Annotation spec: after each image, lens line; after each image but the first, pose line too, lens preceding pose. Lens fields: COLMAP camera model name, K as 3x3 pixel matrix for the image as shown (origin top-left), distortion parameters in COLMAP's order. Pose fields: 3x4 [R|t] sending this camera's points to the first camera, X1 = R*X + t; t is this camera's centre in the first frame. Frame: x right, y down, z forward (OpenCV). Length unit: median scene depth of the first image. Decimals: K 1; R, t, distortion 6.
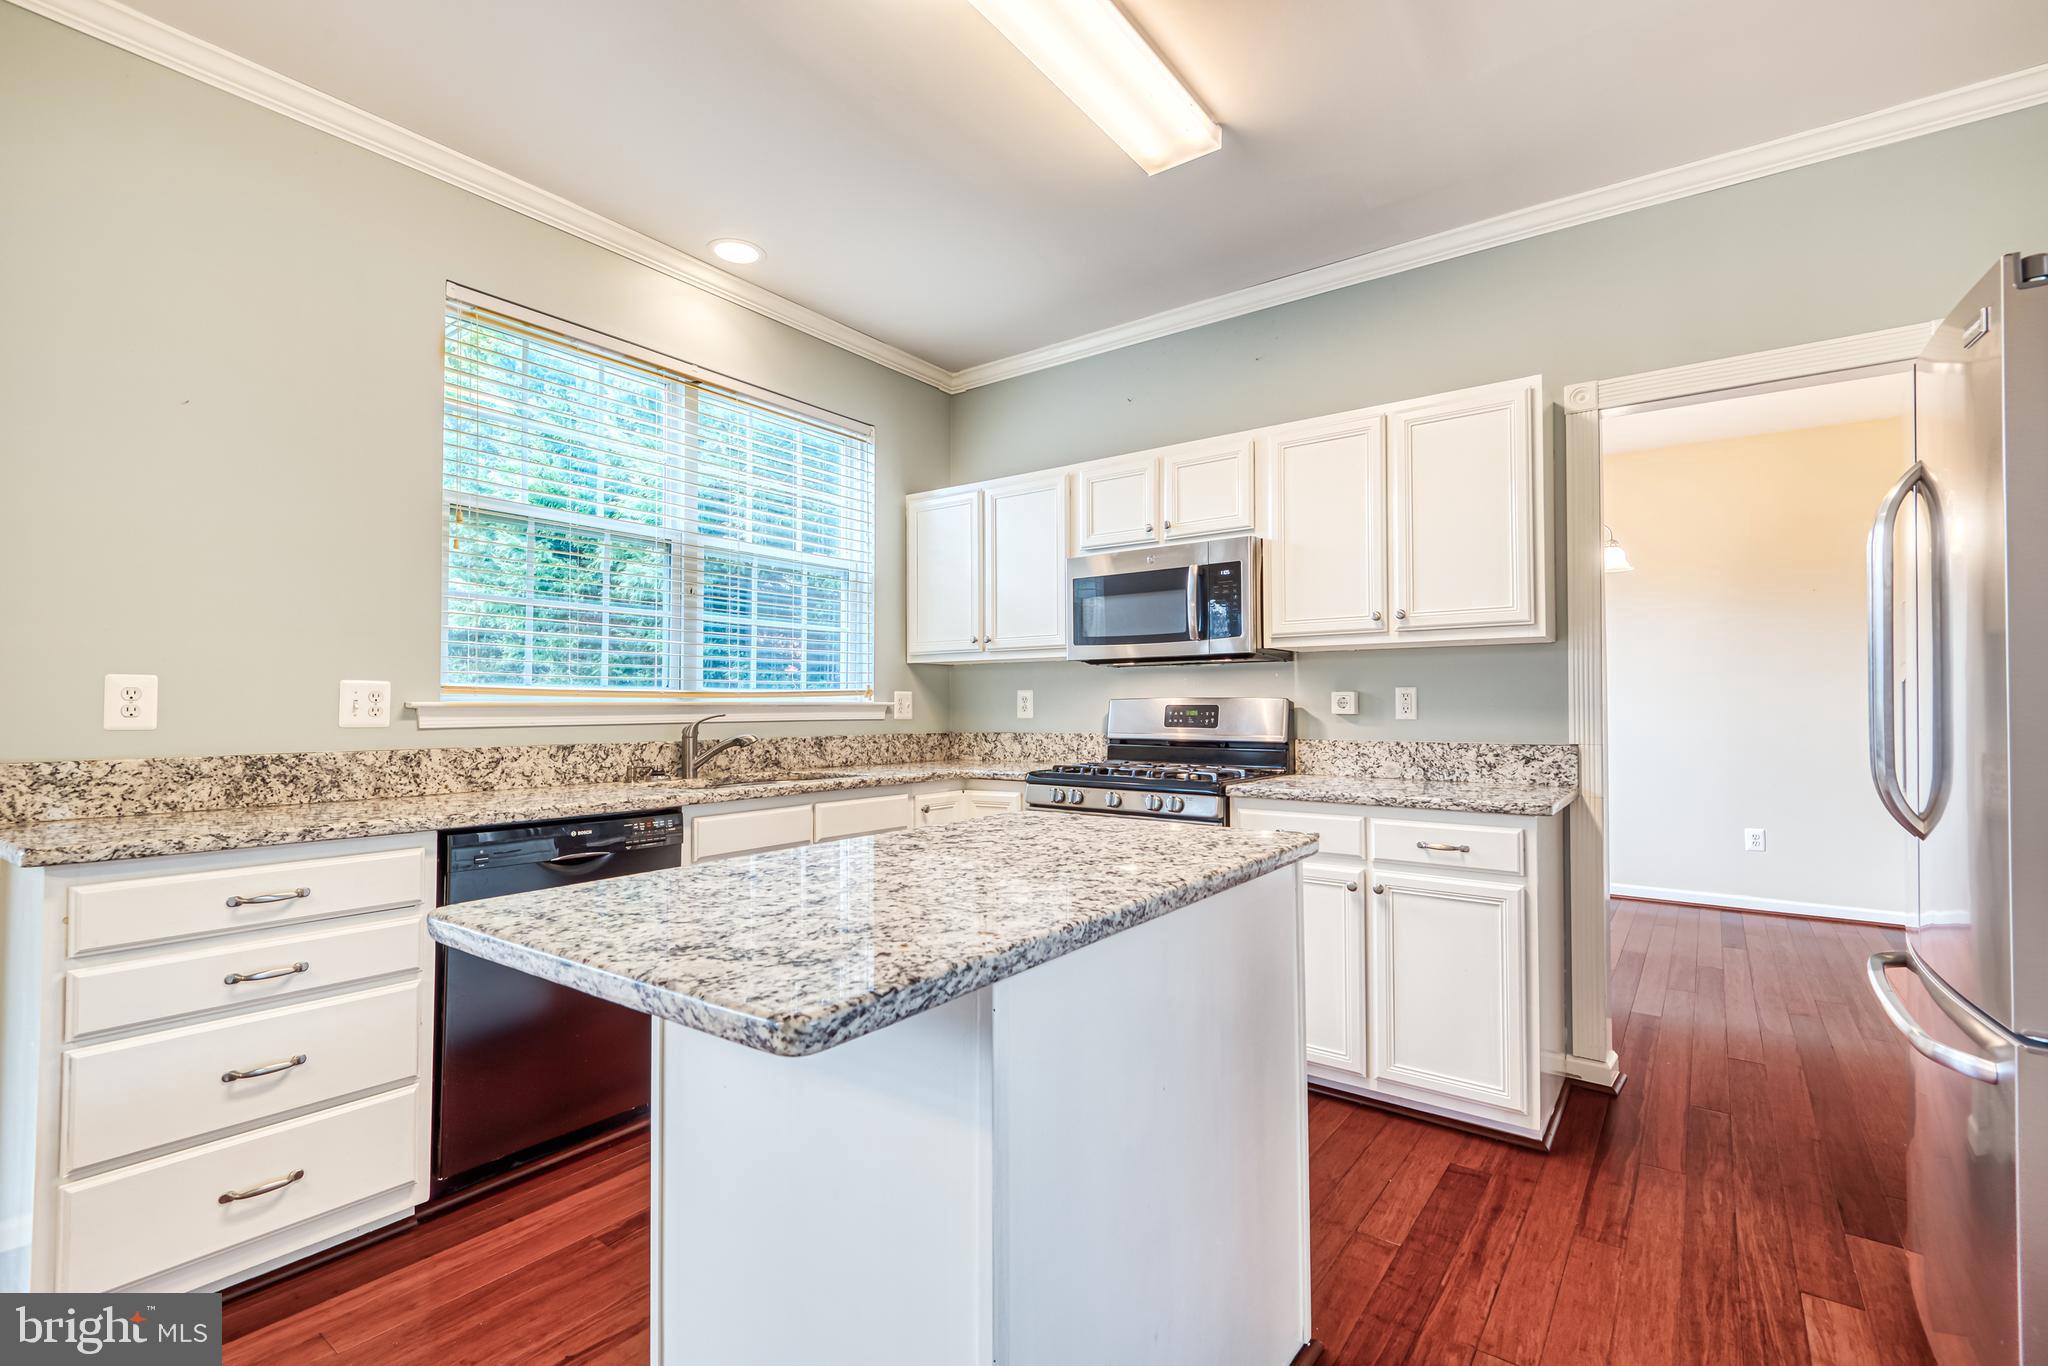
lens RADIAL K [[944.7, 0, 1034.7], [0, 944.7, 684.8], [0, 0, 1]] dist [0.015284, -0.004556]
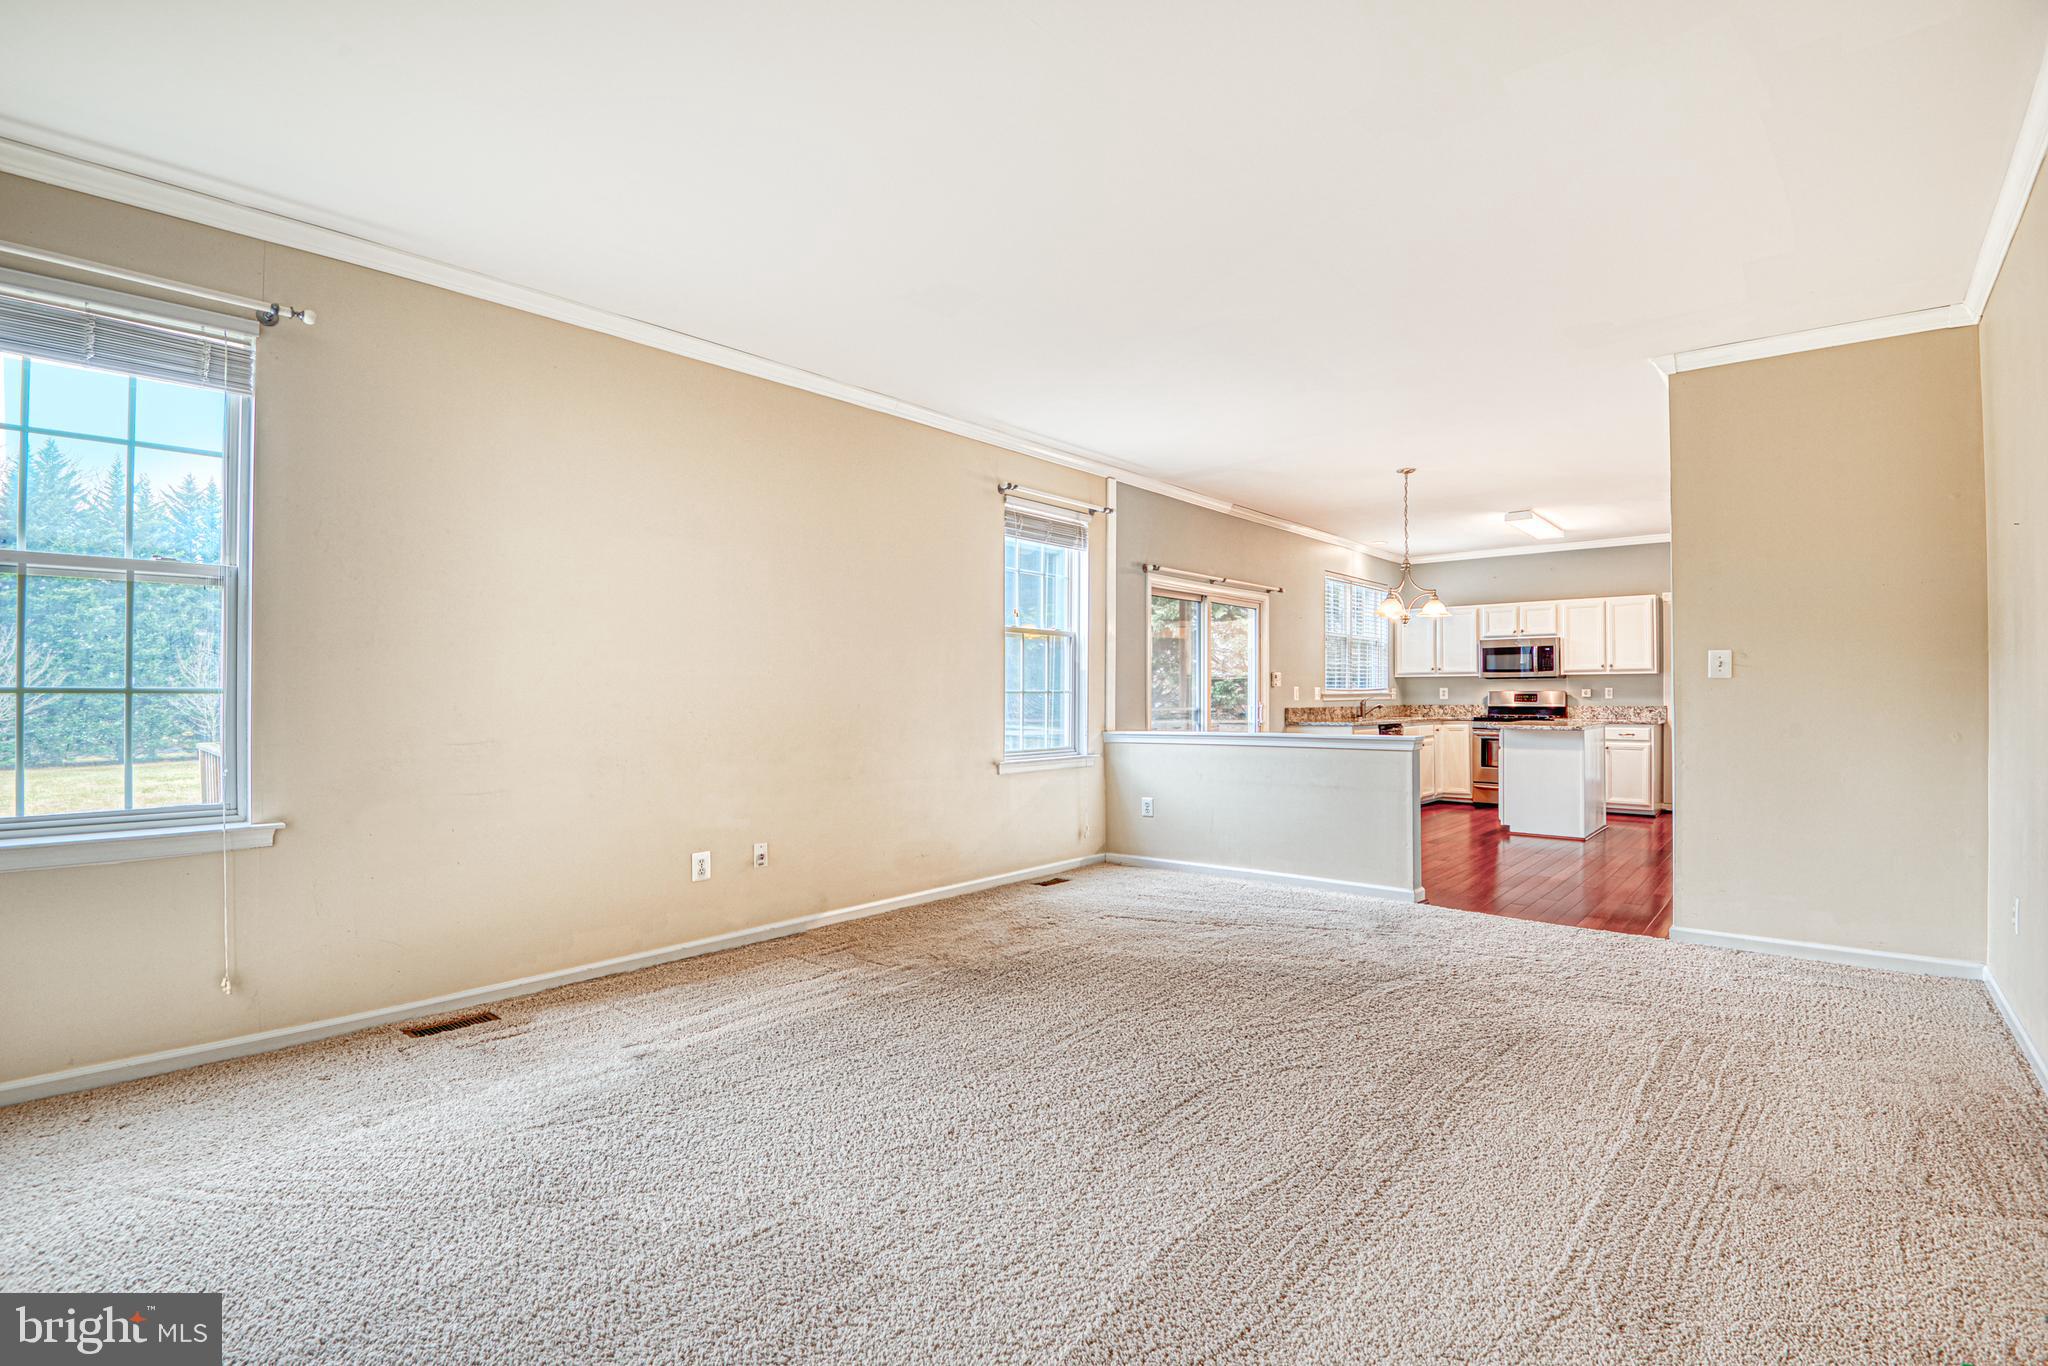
lens RADIAL K [[965.3, 0, 1026.9], [0, 965.3, 684.8], [0, 0, 1]] dist [-0.029353, -0.000449]
pose [[0.996333, -0.002560, -0.085516, -1.152525], [0.003688, 0.999908, 0.013033, -0.051563], [0.085475, -0.013300, 0.996252, -2.109240]]
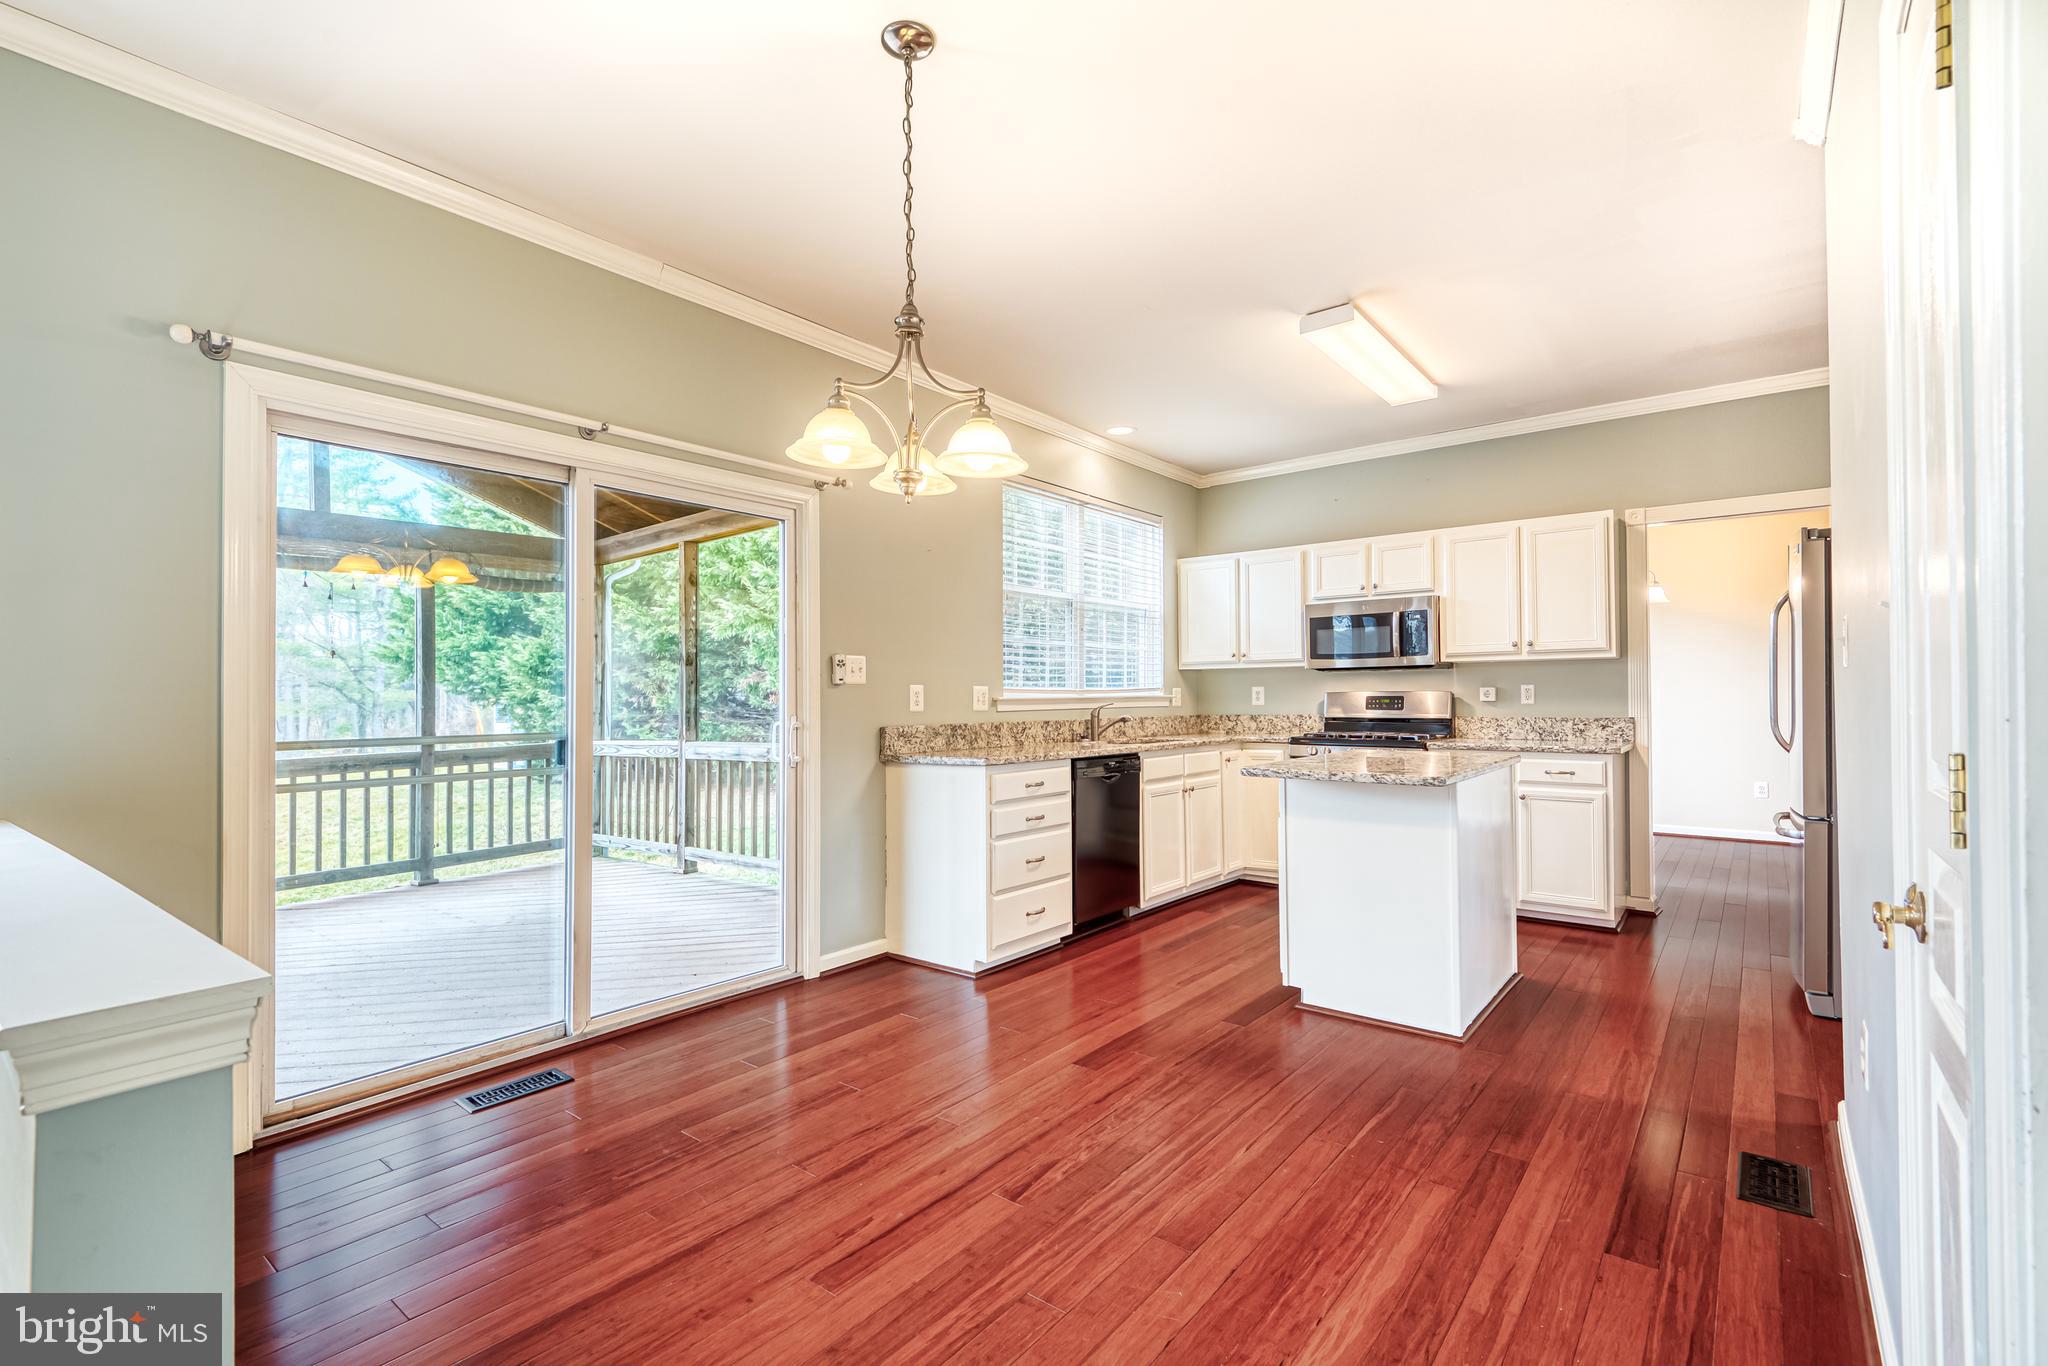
lens RADIAL K [[944.7, 0, 1021.5], [0, 944.7, 686.8], [0, 0, 1]] dist [0.015284, -0.004556]
pose [[0.999056, -0.006856, -0.042891, -0.418570], [0.007370, 0.999903, 0.011849, -0.019555], [0.042805, -0.012154, 0.999010, -0.694631]]
